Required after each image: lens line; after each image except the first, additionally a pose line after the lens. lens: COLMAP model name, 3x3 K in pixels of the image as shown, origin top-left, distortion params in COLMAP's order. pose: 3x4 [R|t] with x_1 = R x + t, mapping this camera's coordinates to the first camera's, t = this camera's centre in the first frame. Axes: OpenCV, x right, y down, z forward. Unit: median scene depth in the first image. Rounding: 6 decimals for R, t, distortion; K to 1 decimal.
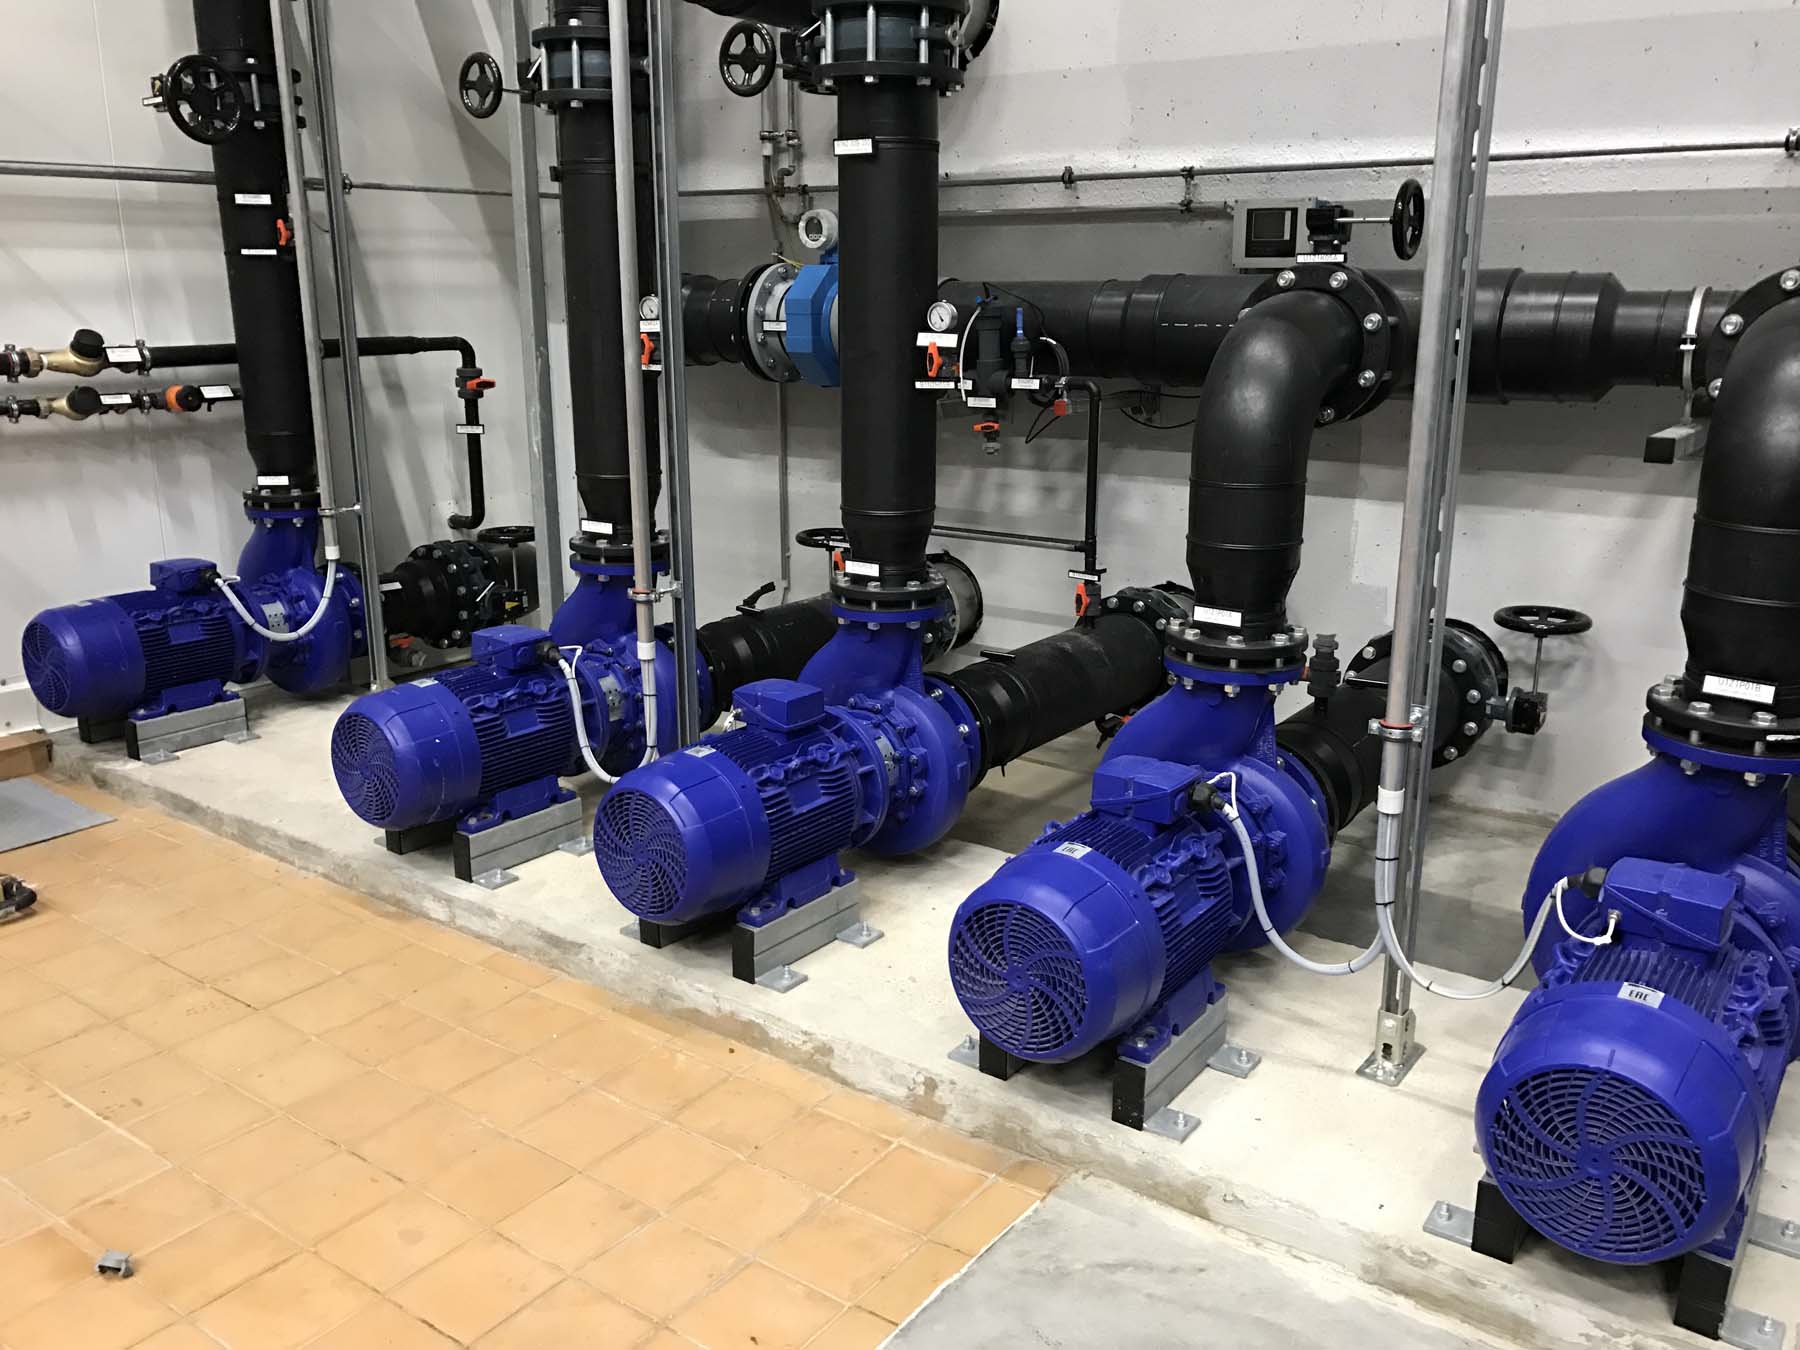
lens RADIAL K [[1474.7, 0, 900.0], [0, 1474.7, 675.0], [0, 0, 1]] dist [0.007610, 0.004095]
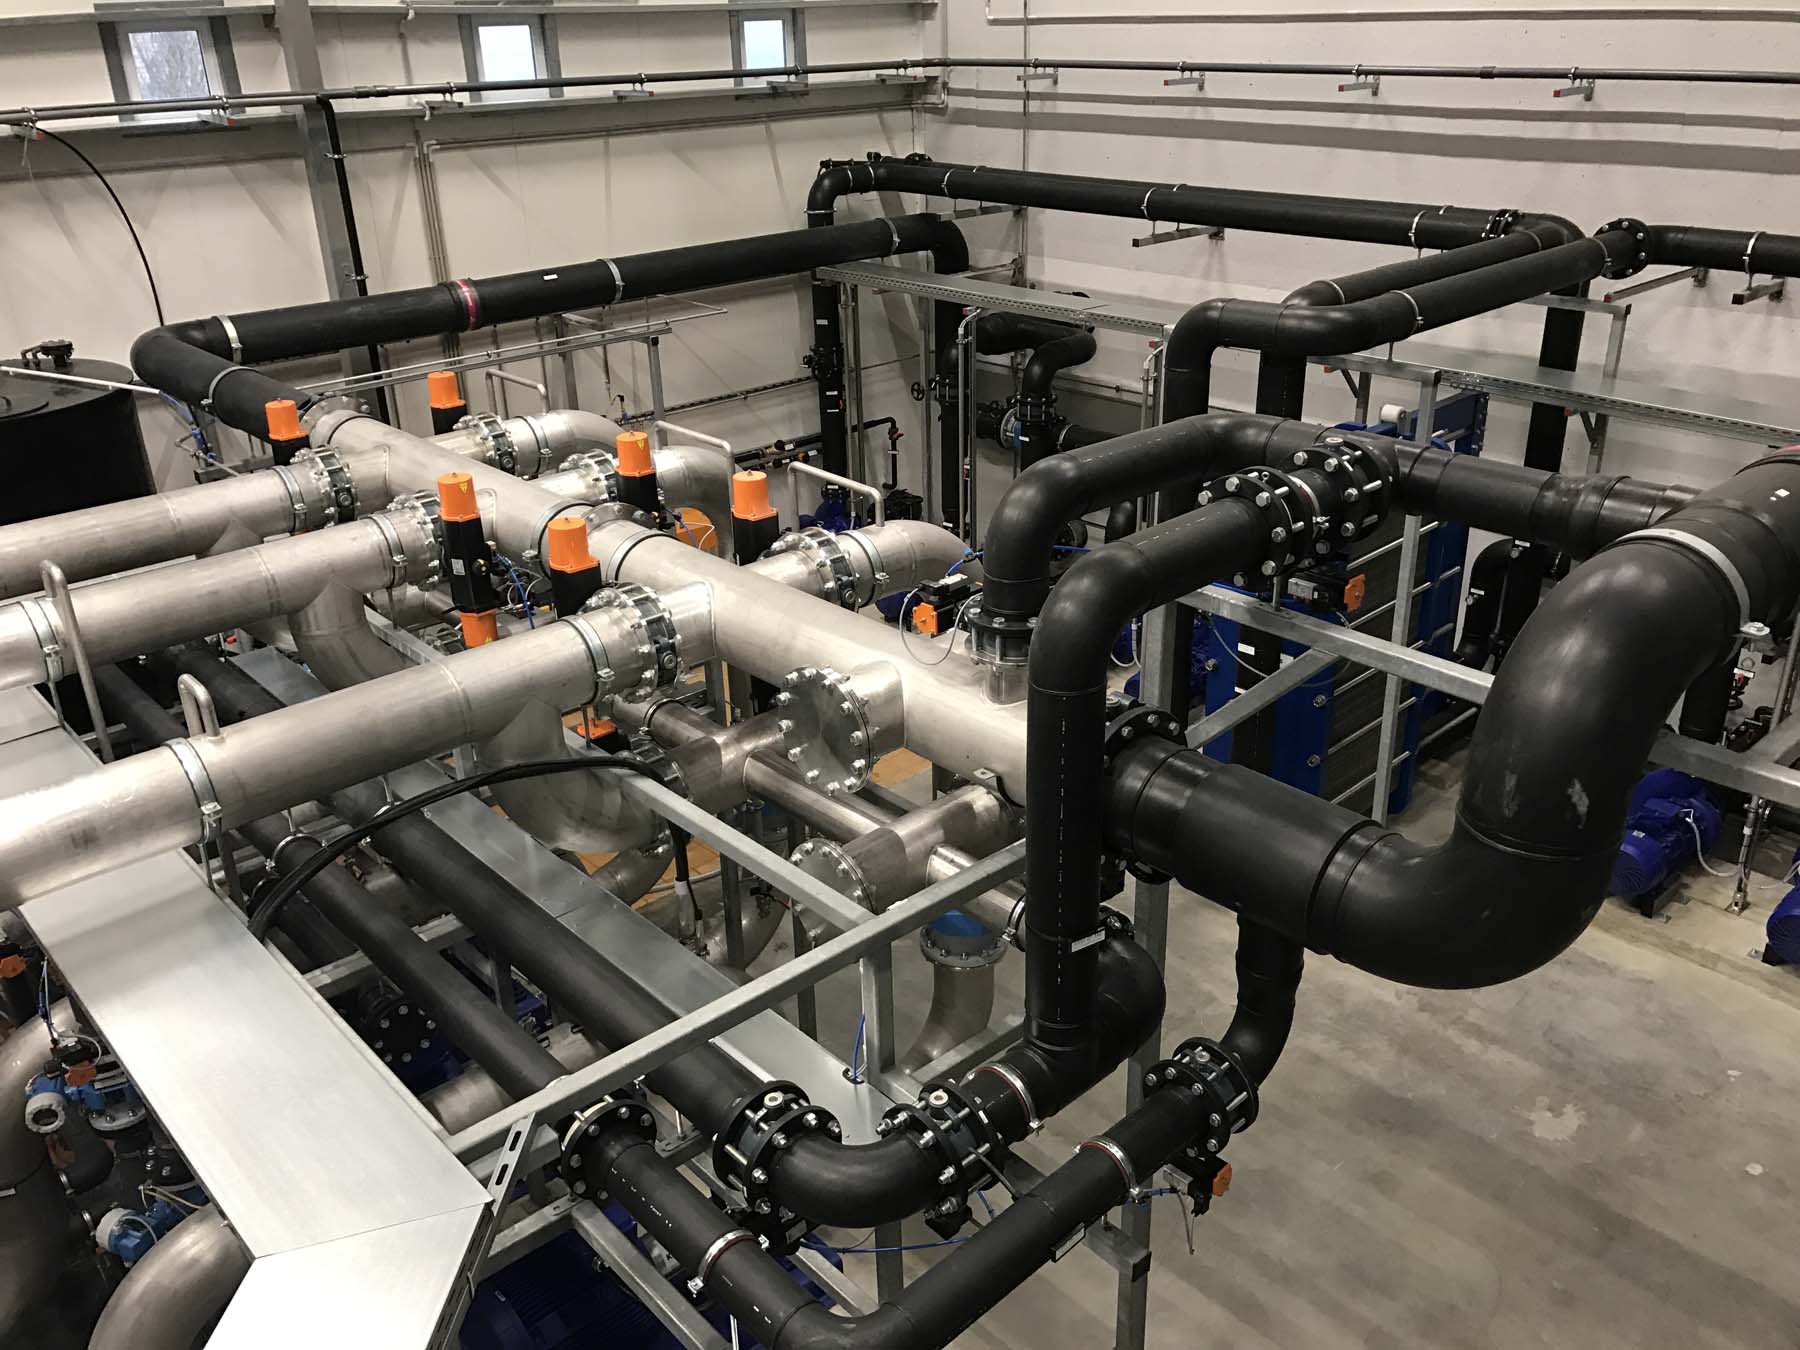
lens RADIAL K [[1474.7, 0, 900.0], [0, 1474.7, 675.0], [0, 0, 1]] dist [0.007610, 0.004095]
pose [[0.980348, 0.060651, -0.187719, 0.244165], [-0.029761, 0.986146, 0.163190, -0.228335], [0.195016, -0.154396, 0.968571, -1.685919]]
